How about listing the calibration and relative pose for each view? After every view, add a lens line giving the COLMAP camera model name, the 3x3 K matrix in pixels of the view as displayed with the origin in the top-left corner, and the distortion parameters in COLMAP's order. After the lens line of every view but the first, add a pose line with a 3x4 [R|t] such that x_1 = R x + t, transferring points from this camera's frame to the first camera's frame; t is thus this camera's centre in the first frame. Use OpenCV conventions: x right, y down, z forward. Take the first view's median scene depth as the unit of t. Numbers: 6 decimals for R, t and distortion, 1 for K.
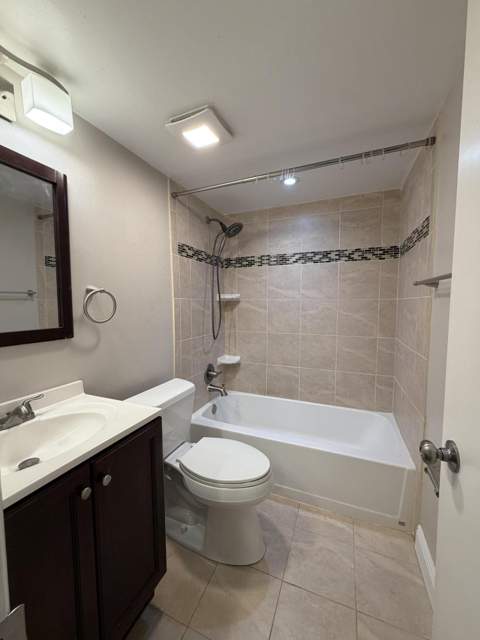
lens RADIAL K [[256.9, 0, 238.9], [0, 256.9, 321.6], [0, 0, 1]] dist [-0.000497, 0.000243]
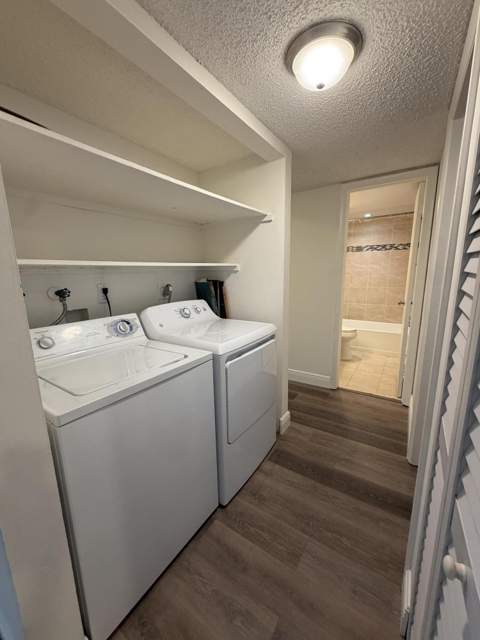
lens RADIAL K [[256.9, 0, 238.9], [0, 256.9, 321.6], [0, 0, 1]] dist [-0.000497, 0.000243]
pose [[0.982088, 0.025364, -0.186709, -0.369082], [-0.003138, 0.992962, 0.118388, 0.083165], [0.188398, -0.115682, 0.975256, -1.187699]]
